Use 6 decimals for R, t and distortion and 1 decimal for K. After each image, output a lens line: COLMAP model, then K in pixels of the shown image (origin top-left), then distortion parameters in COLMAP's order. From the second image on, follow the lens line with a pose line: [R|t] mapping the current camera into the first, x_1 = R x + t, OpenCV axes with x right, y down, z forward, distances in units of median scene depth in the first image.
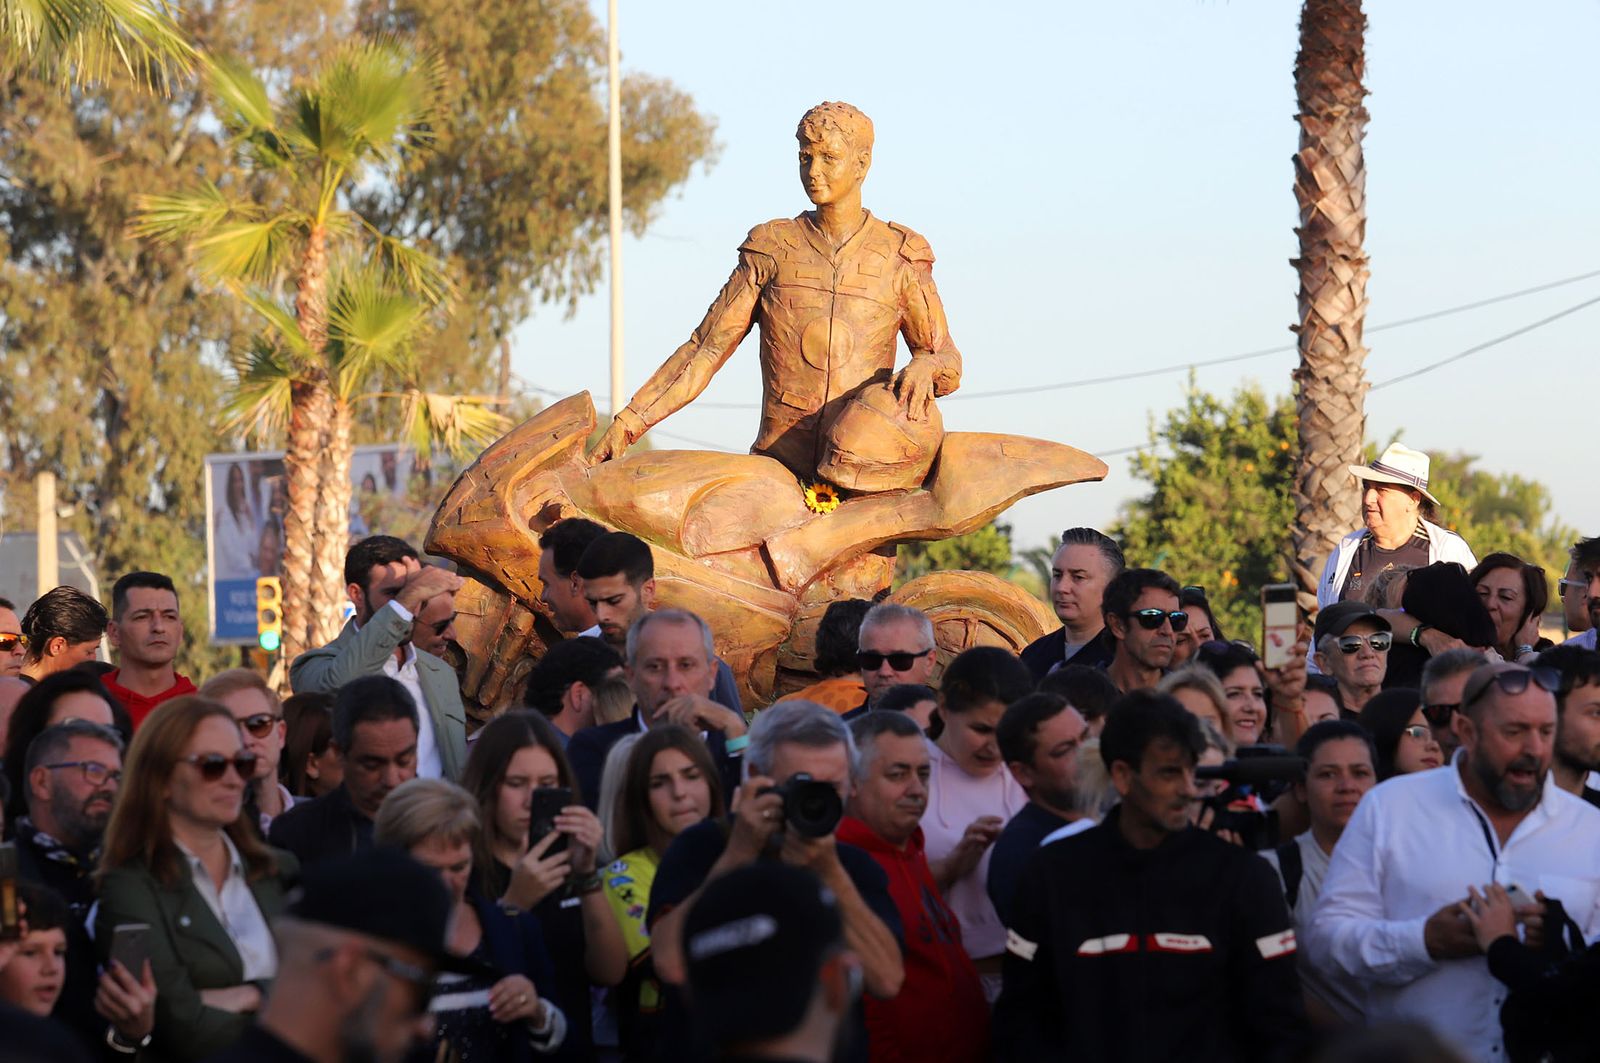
lens RADIAL K [[7678.0, 0, 797.5], [0, 7678.0, 531.0], [0, 0, 1]] dist [0.636808, 11.135579]
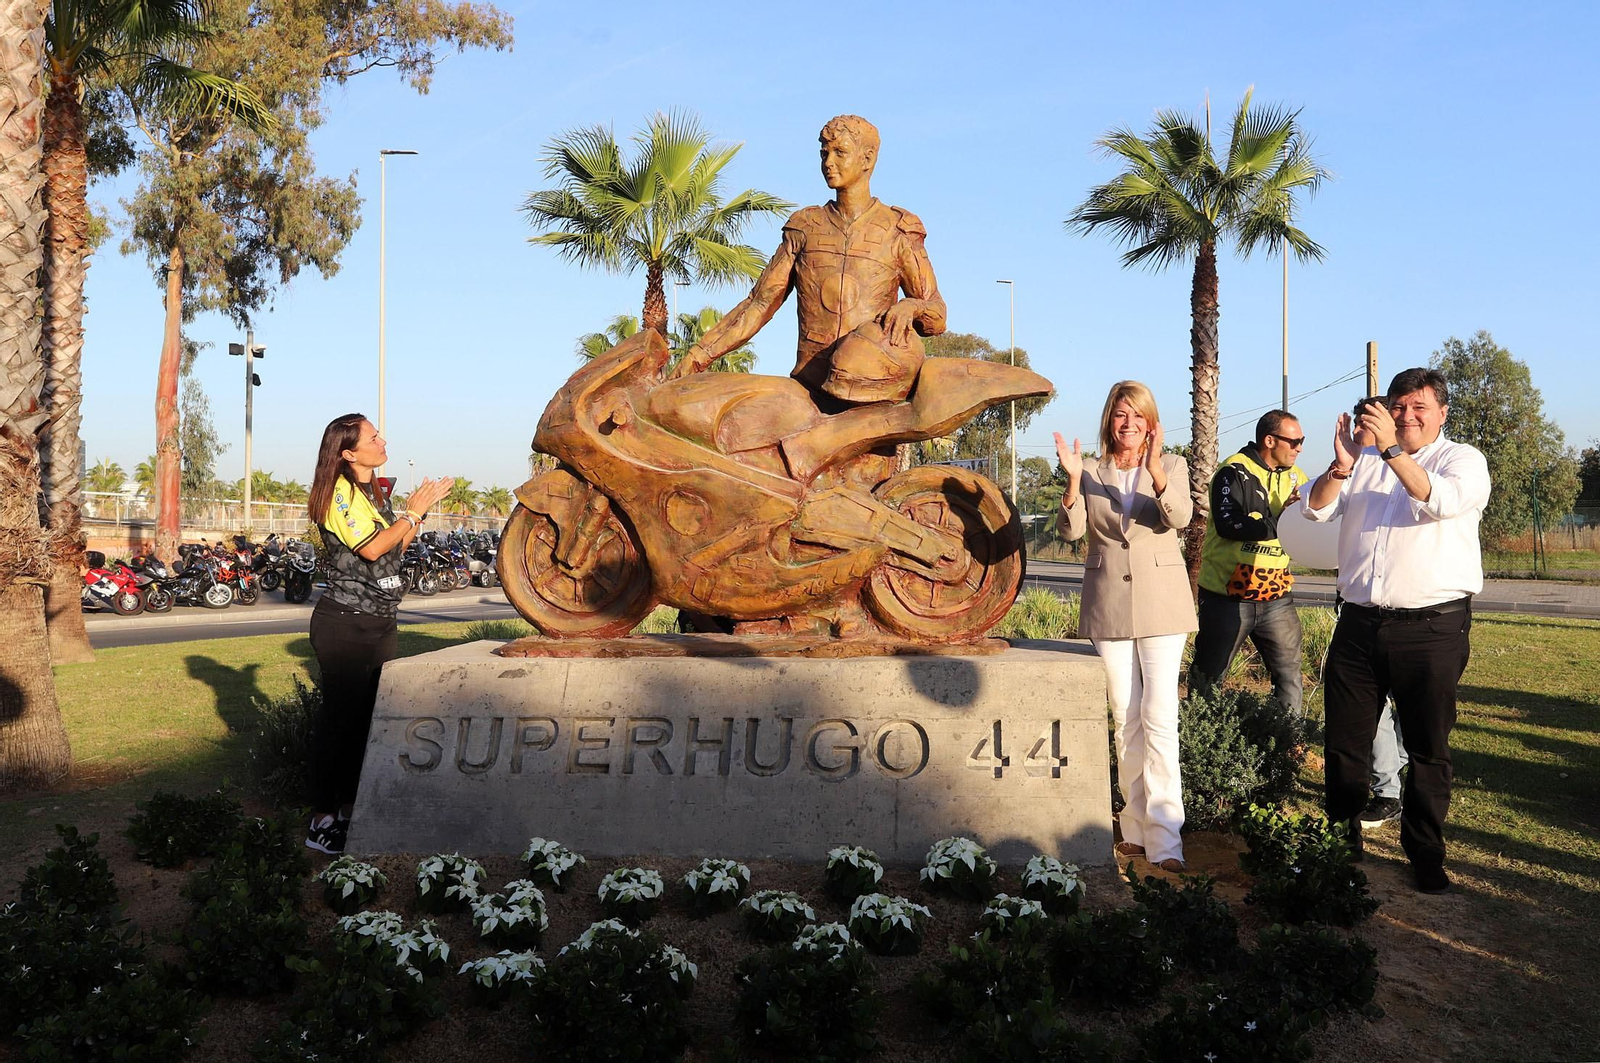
lens RADIAL K [[1520.3, 0, 840.0], [0, 1520.3, 501.3], [0, 0, 1]] dist [-0.027303, 0.103520]
pose [[0.987163, 0.003539, -0.159675, 0.045775], [-0.001545, 0.999919, 0.012614, 0.008089], [0.159707, -0.012205, 0.987089, 0.740079]]
